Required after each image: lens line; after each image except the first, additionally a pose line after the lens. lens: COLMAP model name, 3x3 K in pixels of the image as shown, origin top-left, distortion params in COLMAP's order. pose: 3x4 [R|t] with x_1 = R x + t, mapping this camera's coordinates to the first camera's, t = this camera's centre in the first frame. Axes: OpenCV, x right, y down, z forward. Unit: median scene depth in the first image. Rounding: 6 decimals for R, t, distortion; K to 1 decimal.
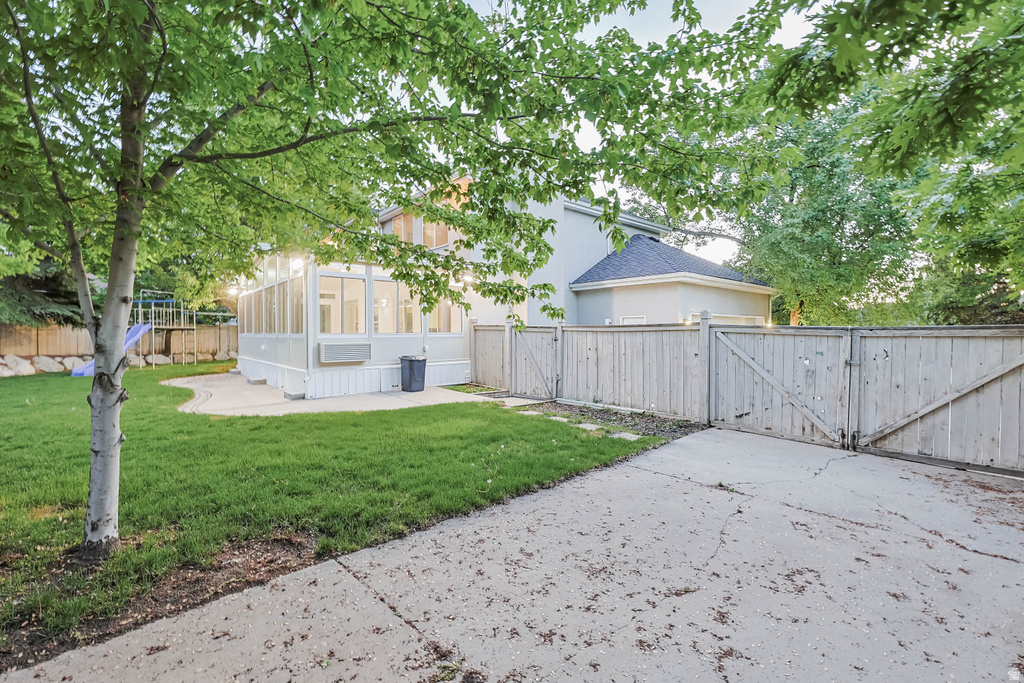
lens RADIAL K [[451.2, 0, 510.5], [0, 451.2, 337.3], [0, 0, 1]] dist [0.000295, -0.000180]
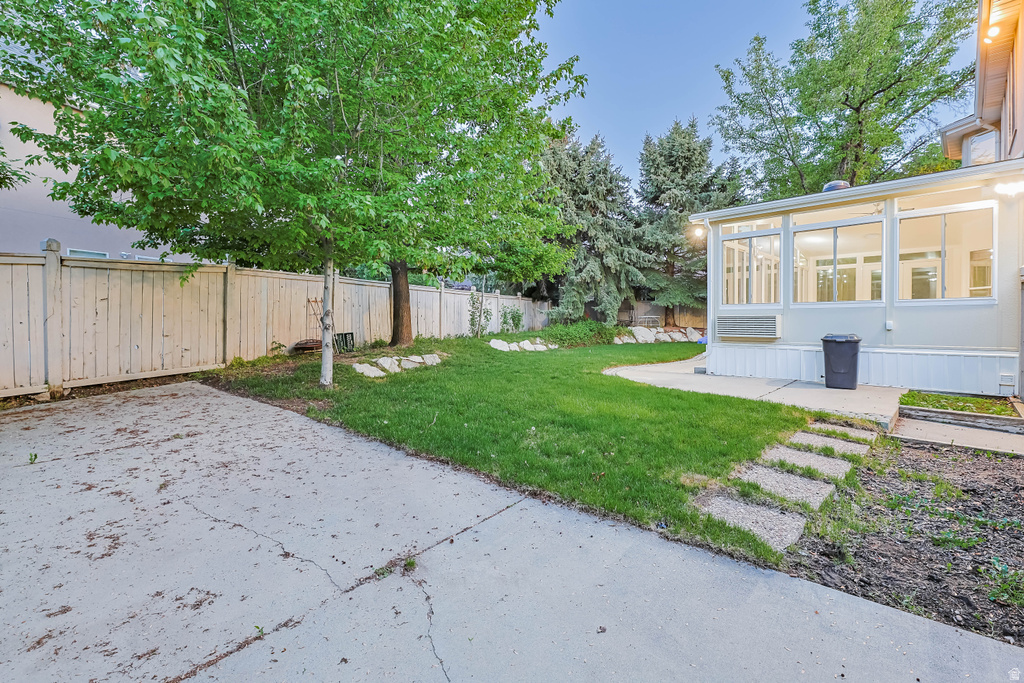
lens RADIAL K [[451.2, 0, 510.5], [0, 451.2, 337.3], [0, 0, 1]] dist [0.000295, -0.000180]
pose [[0.073068, 0.042829, -0.996407, 1.173603], [-0.003837, 0.999082, 0.042663, 0.050311], [0.997320, 0.000706, 0.073165, 1.288279]]
